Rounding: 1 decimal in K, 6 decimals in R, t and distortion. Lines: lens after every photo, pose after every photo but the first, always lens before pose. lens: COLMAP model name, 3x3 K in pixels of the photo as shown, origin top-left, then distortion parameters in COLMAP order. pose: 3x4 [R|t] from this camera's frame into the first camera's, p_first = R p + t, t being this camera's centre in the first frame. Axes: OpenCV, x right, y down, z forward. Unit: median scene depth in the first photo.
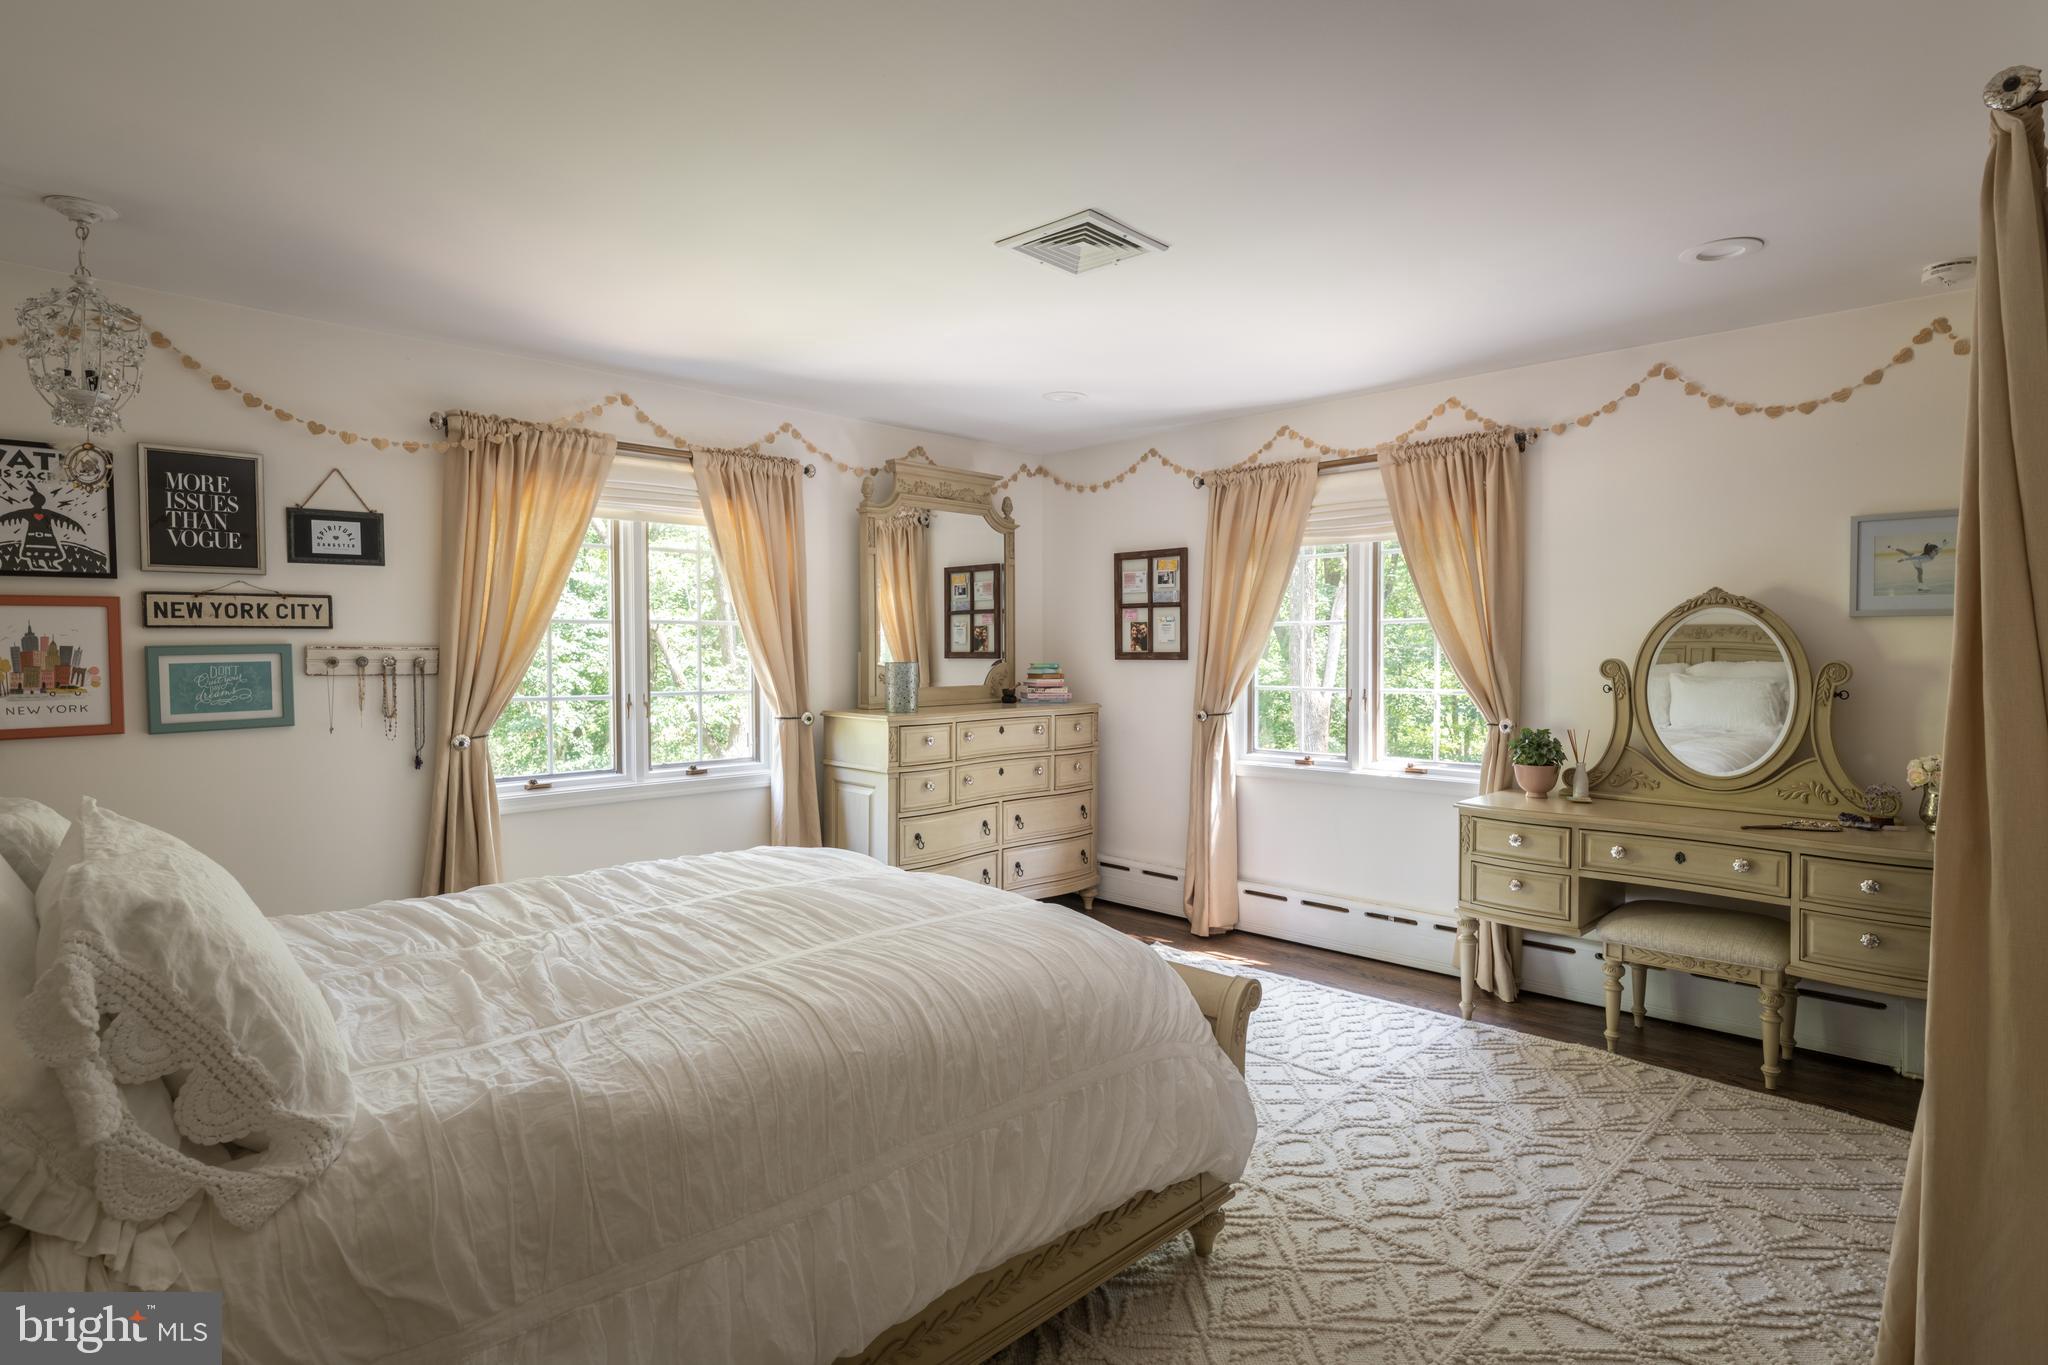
lens RADIAL K [[1049.0, 0, 1026.5], [0, 1049.0, 678.7], [0, 0, 1]] dist [0.000718, 0.000102]
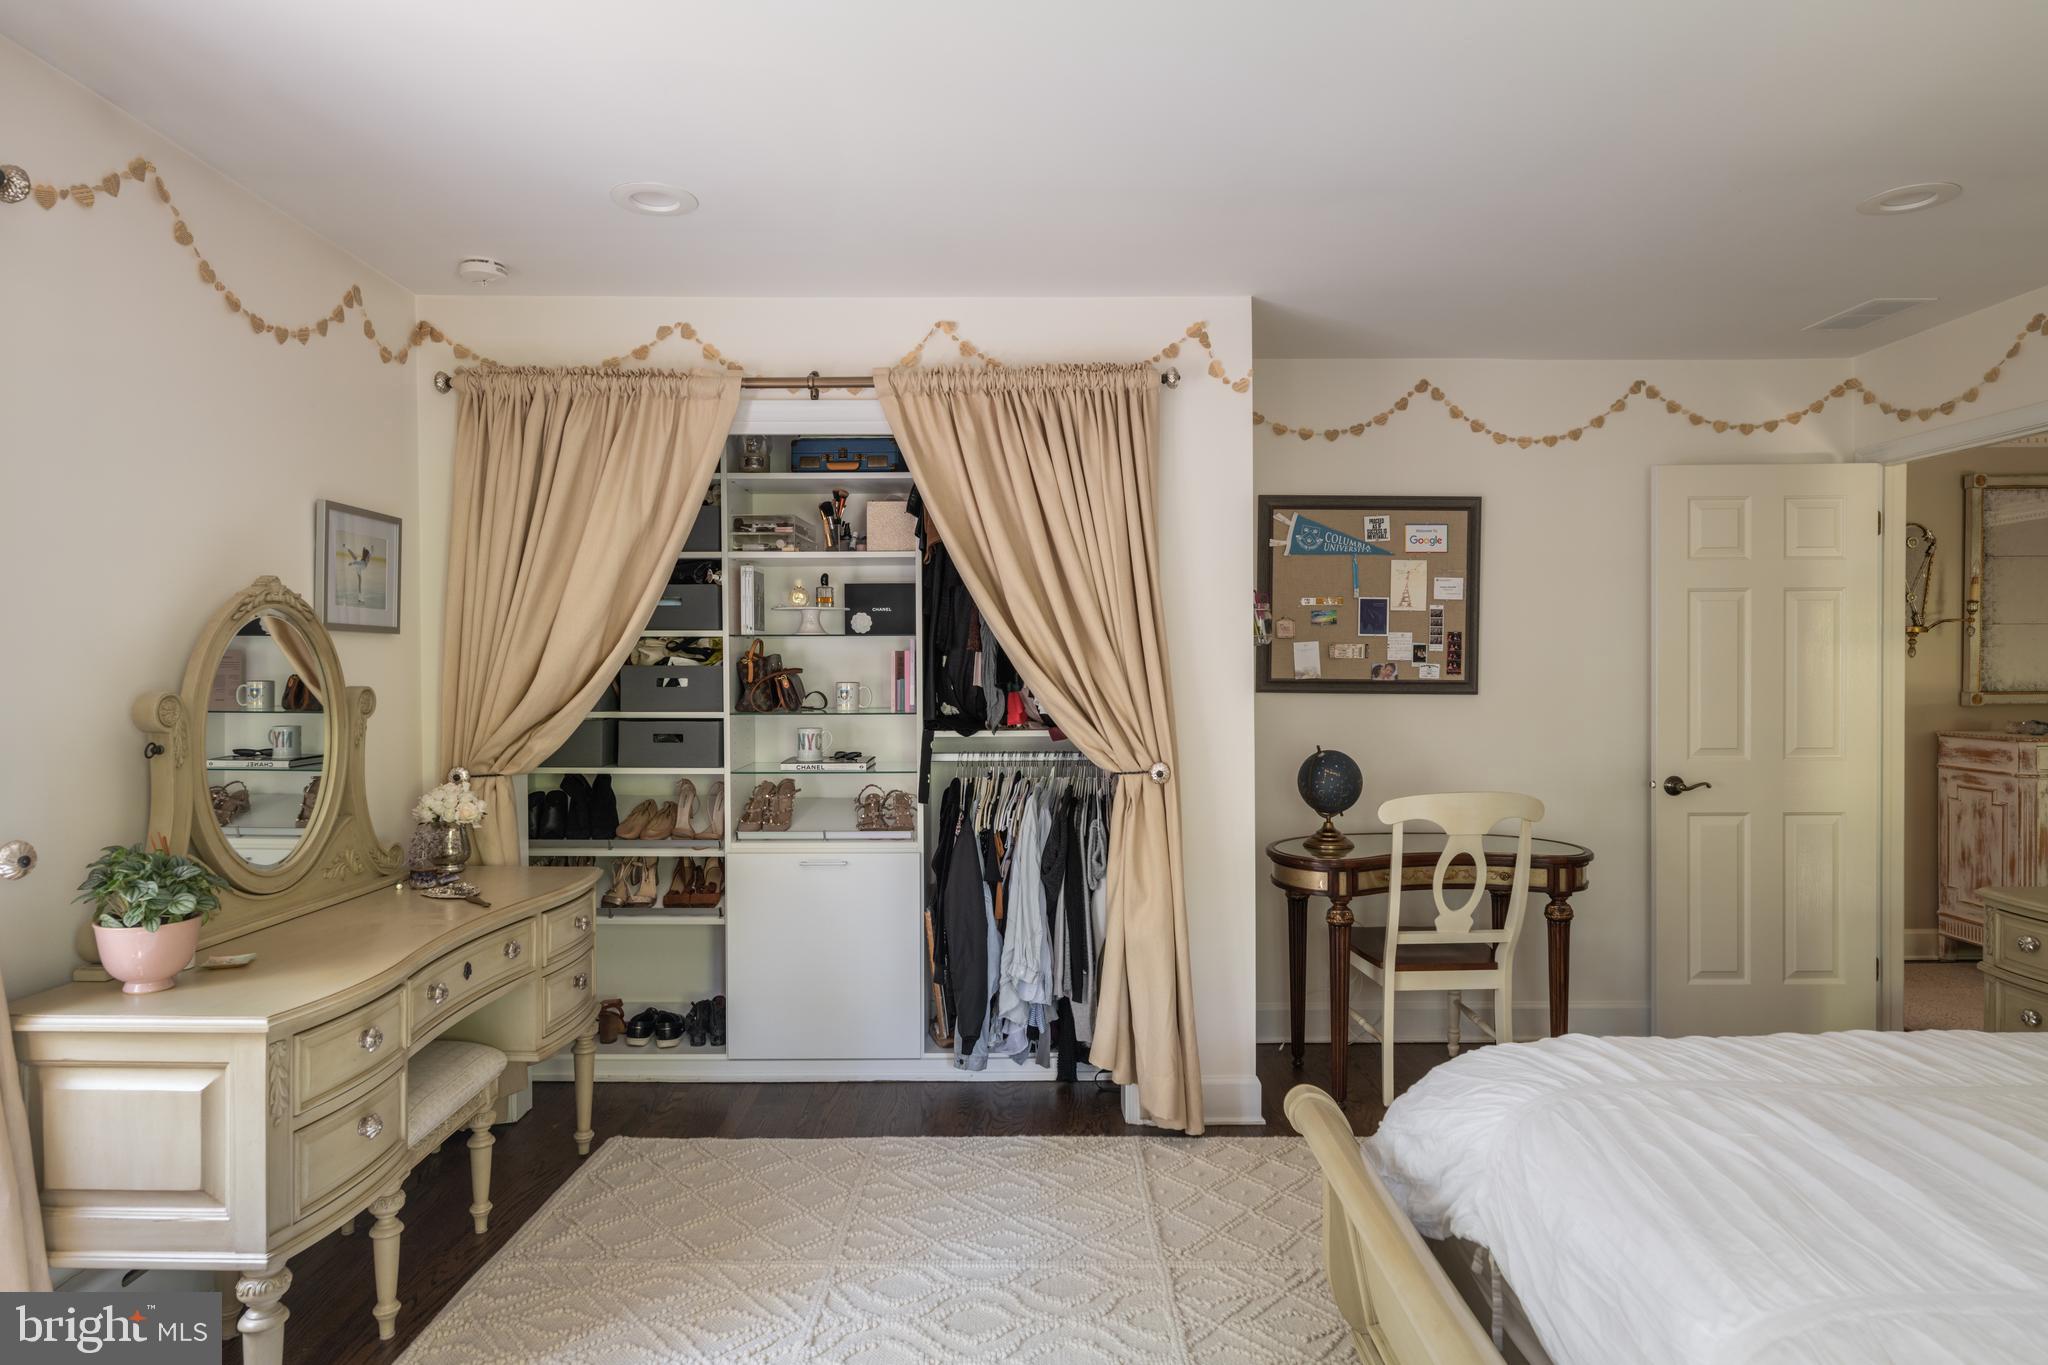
lens RADIAL K [[1170.8, 0, 1024.6], [0, 1170.8, 674.6], [0, 0, 1]] dist [-0.001790, -0.000065]
pose [[-0.688622, -0.004826, 0.725104, -0.197871], [0.016772, 0.999604, 0.022581, -0.037302], [-0.724926, 0.027712, -0.688269, 1.248934]]
